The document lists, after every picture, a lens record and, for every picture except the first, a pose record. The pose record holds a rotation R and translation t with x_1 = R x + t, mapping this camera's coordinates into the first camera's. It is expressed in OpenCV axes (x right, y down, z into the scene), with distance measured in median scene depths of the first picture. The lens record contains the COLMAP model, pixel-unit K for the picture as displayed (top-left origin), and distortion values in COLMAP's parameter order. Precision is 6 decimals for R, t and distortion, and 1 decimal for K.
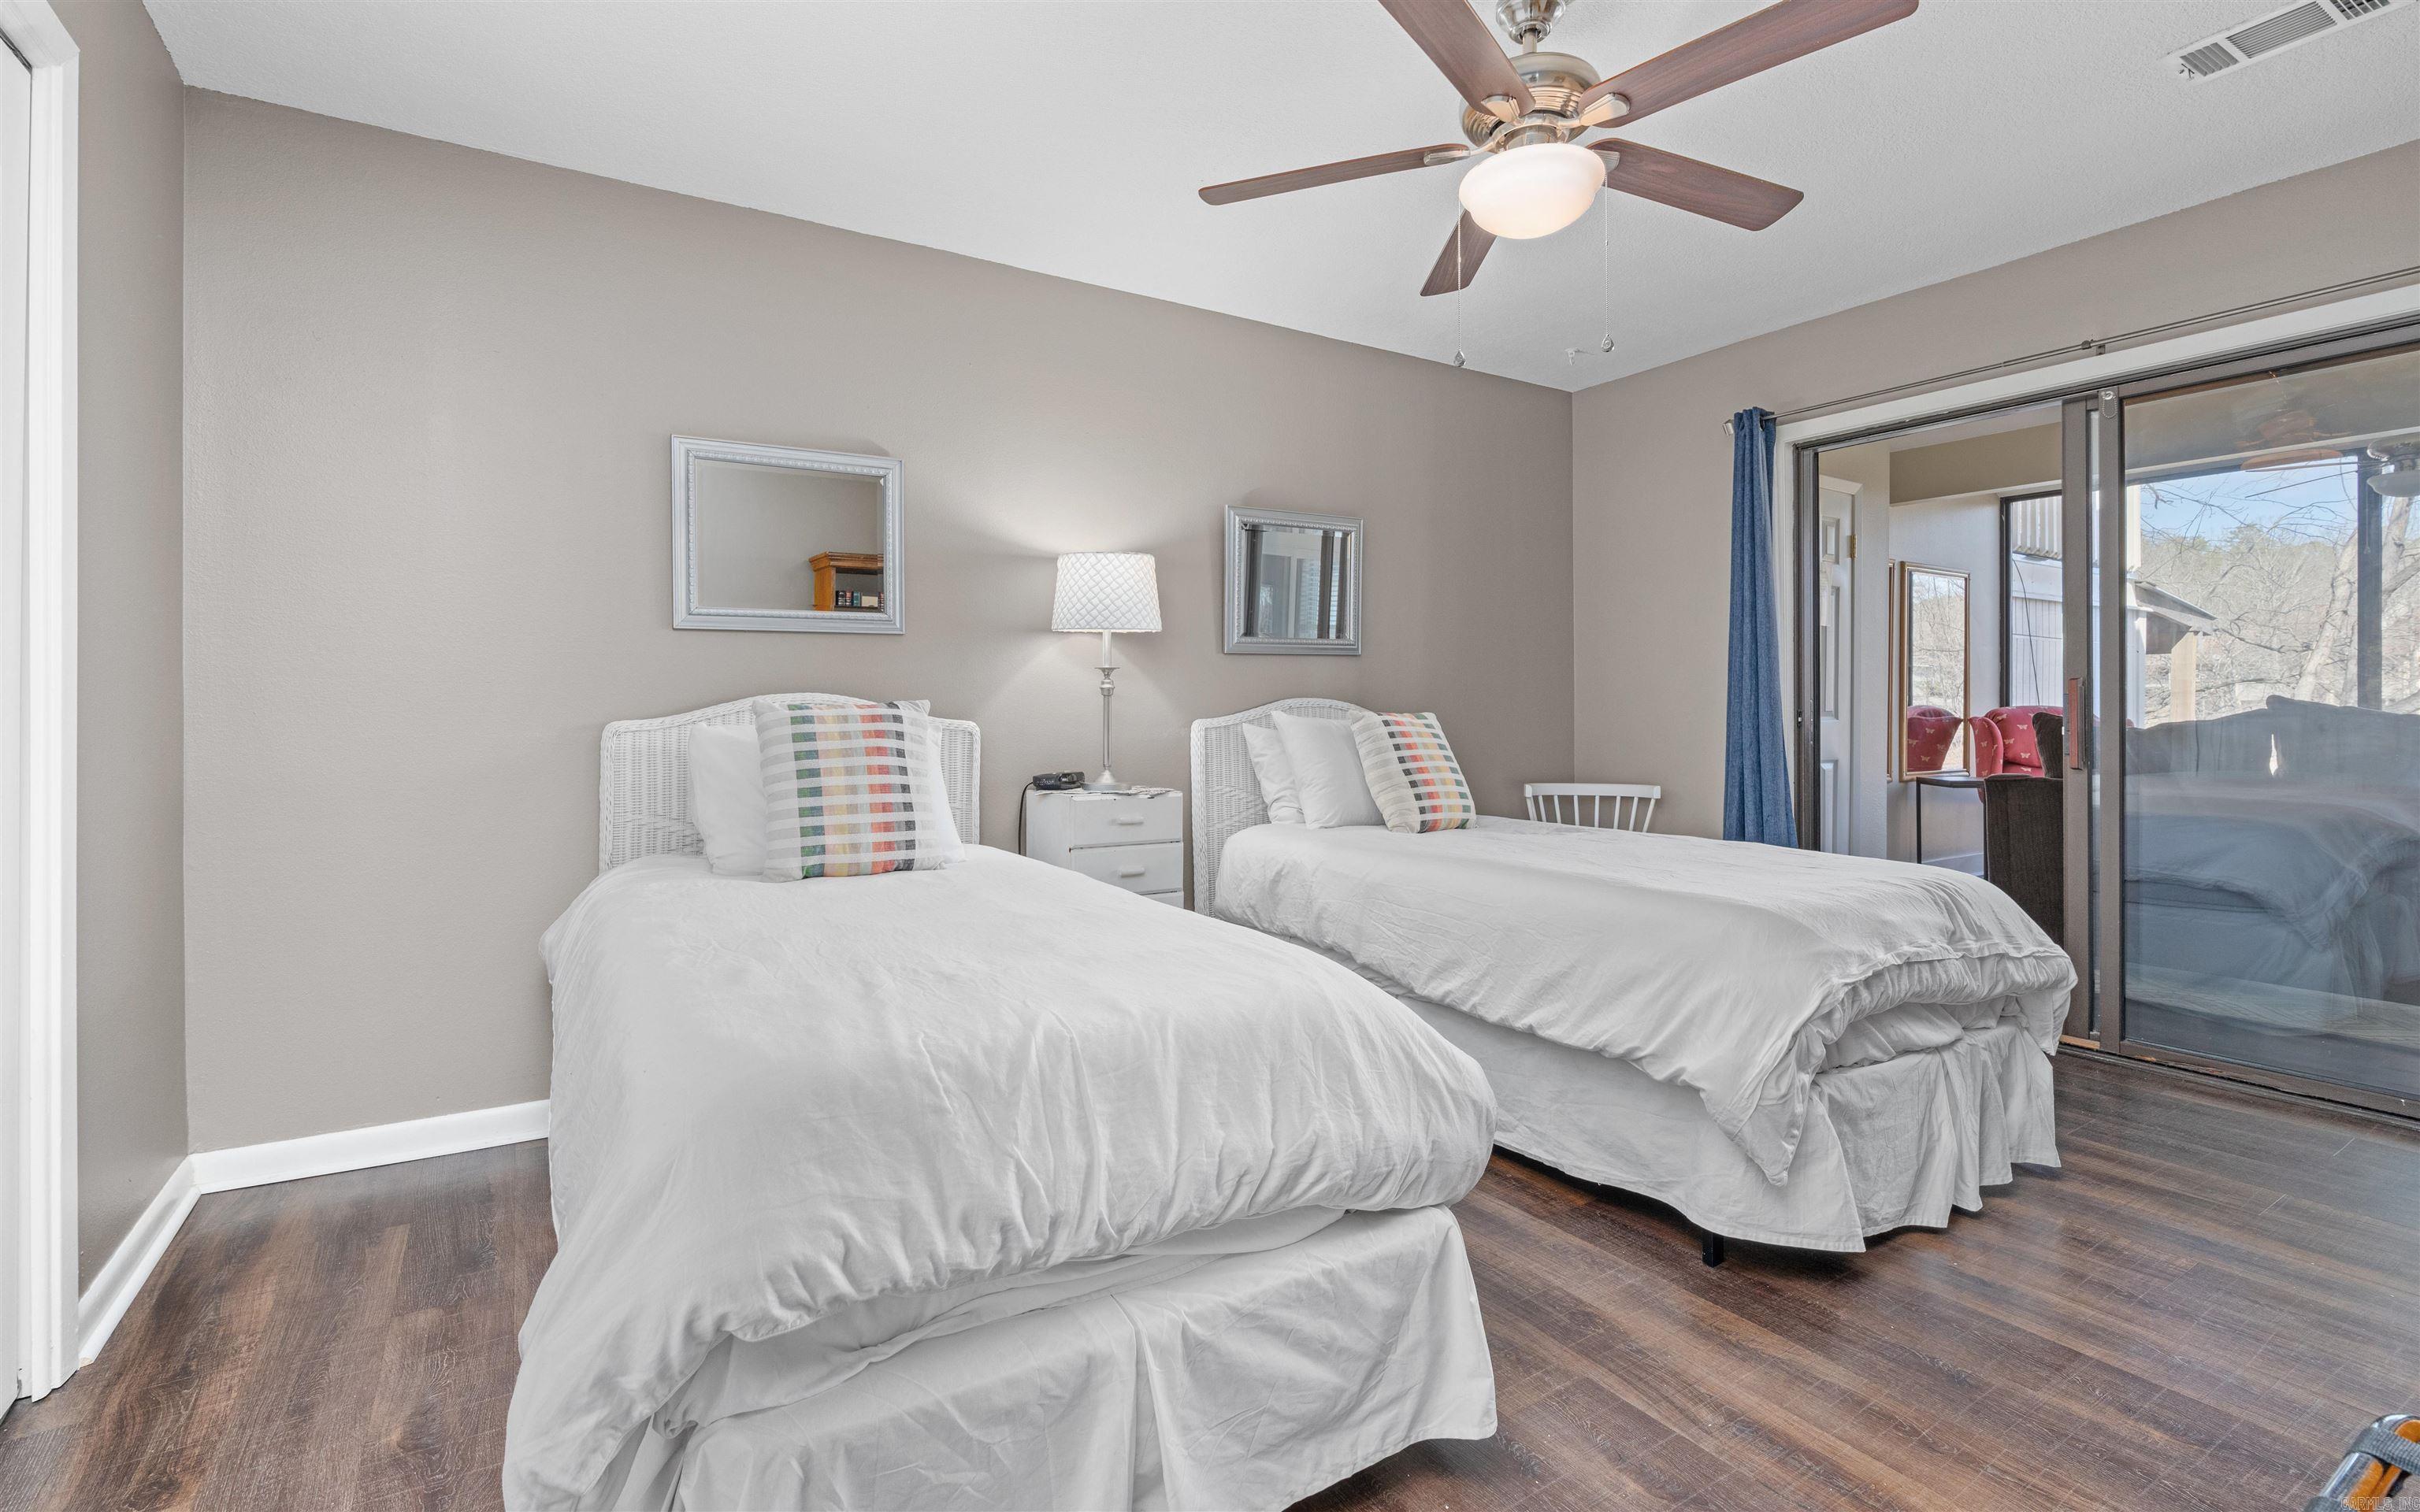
lens RADIAL K [[1098.8, 0, 1209.4], [0, 1098.8, 712.8], [0, 0, 1]] dist [-0.009066, 0.002521]
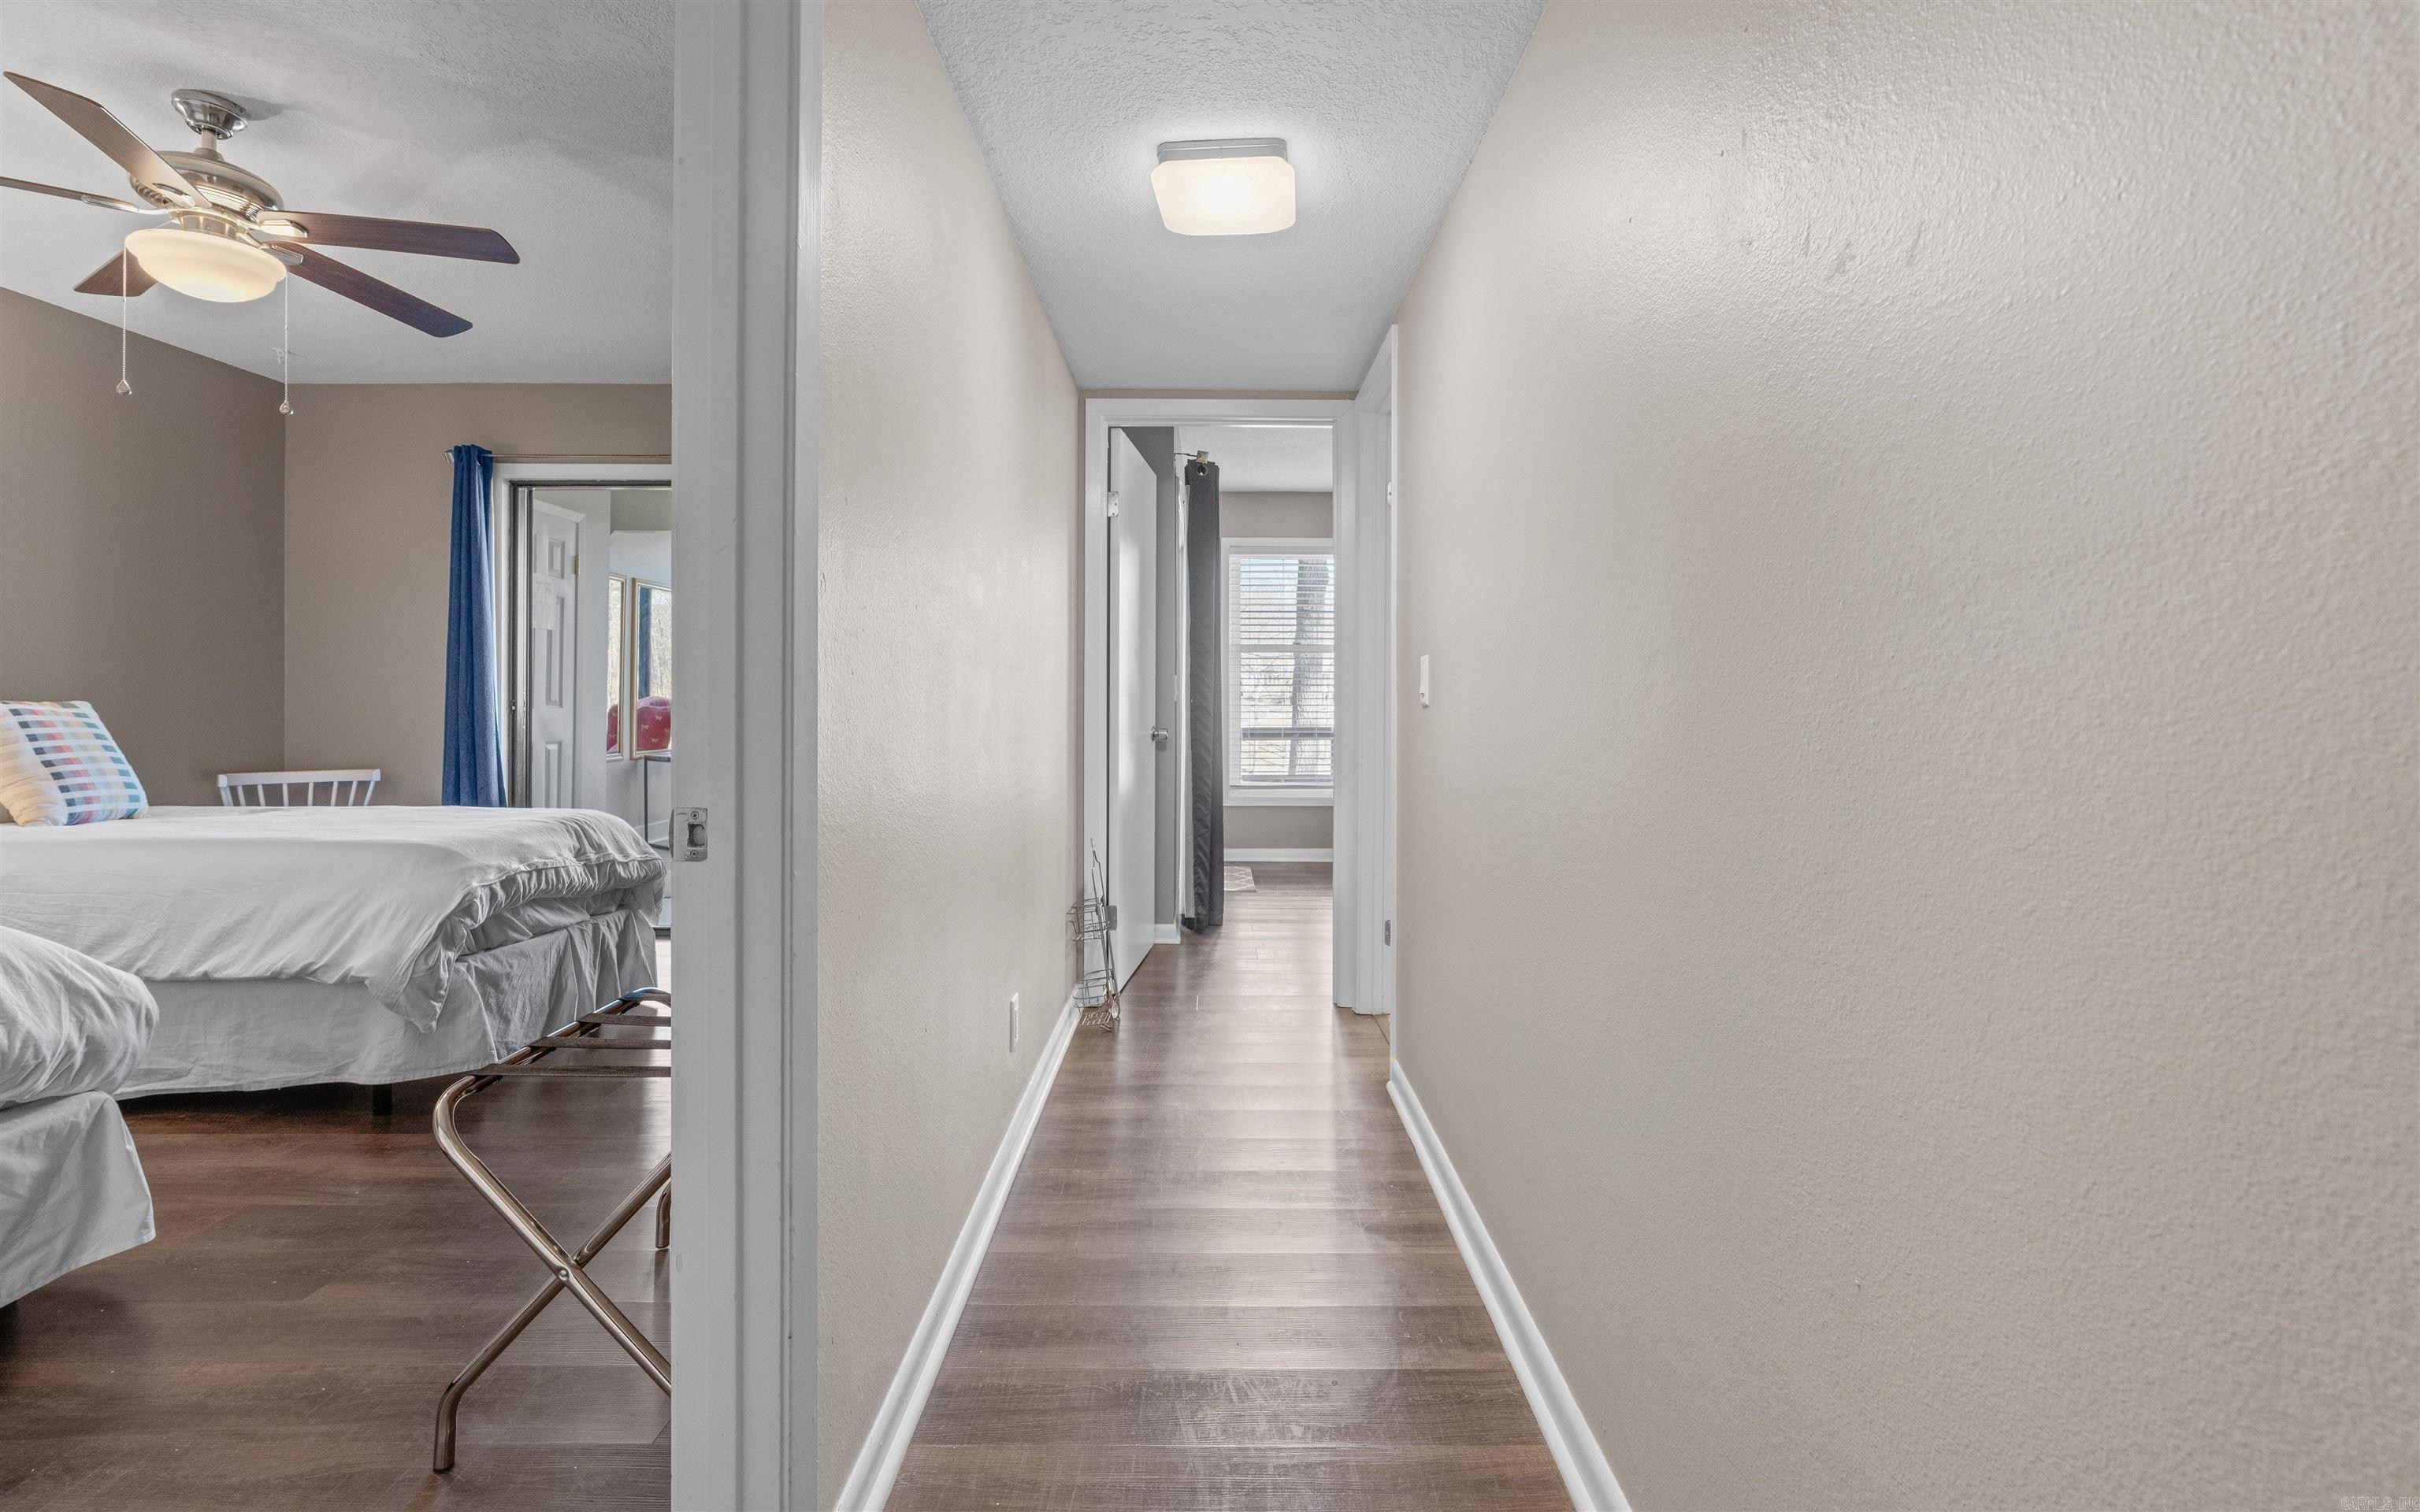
lens RADIAL K [[1098.8, 0, 1241.9], [0, 1098.8, 701.1], [0, 0, 1]] dist [-0.009066, 0.002521]
pose [[0.526498, 0.004414, 0.850165, -0.115245], [-0.002794, 0.999990, -0.003462, 0.000349], [-0.850172, -0.000552, 0.526505, -0.549144]]
